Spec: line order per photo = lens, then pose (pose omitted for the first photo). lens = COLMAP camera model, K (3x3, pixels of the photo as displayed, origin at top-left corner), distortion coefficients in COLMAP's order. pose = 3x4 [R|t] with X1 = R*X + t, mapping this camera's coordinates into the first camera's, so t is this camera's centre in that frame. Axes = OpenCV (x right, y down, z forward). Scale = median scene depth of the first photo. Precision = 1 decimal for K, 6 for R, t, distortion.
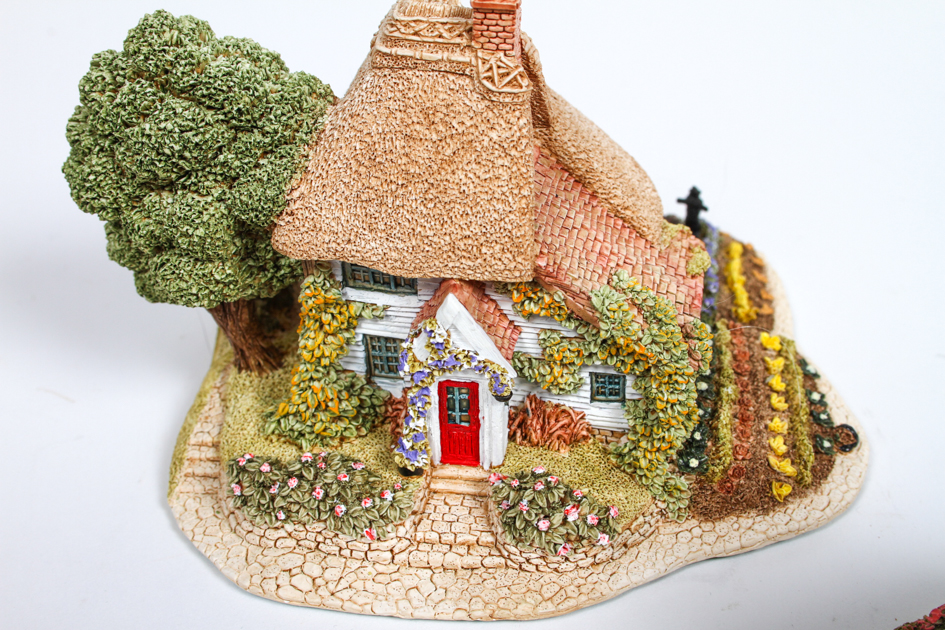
lens RADIAL K [[1442.5, 0, 472.2], [0, 1442.5, 316.5], [0, 0, 1]] dist [-0.027852, 0.000000]
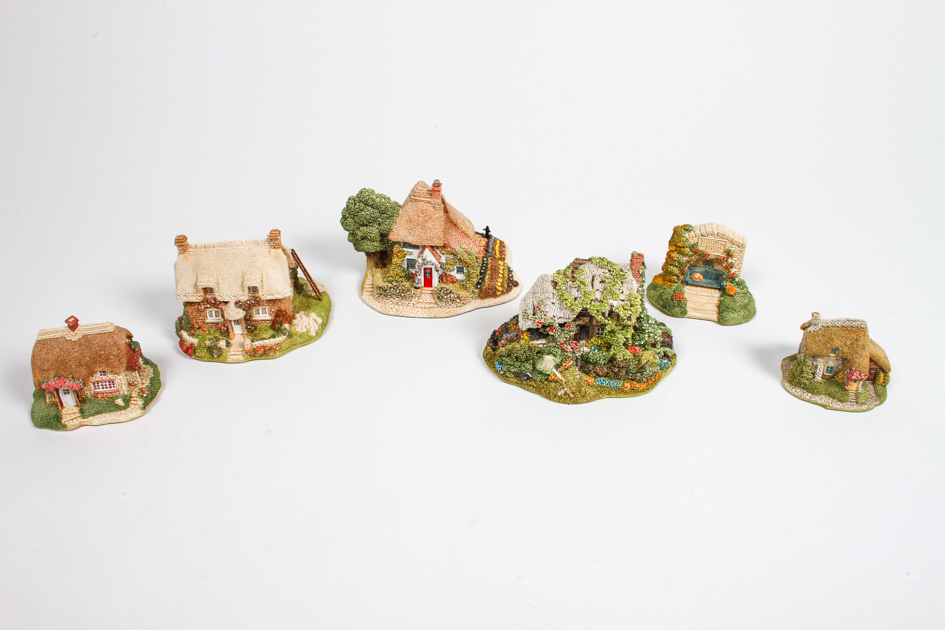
lens RADIAL K [[983.0, 0, 473.0], [0, 983.0, 316.8], [0, 0, 1]] dist [-0.055134, 0.000000]
pose [[0.998995, 0.005423, 0.044493, -0.003832], [-0.005942, 0.999916, 0.011558, 0.161856], [-0.044426, -0.011811, 0.998943, -2.130325]]
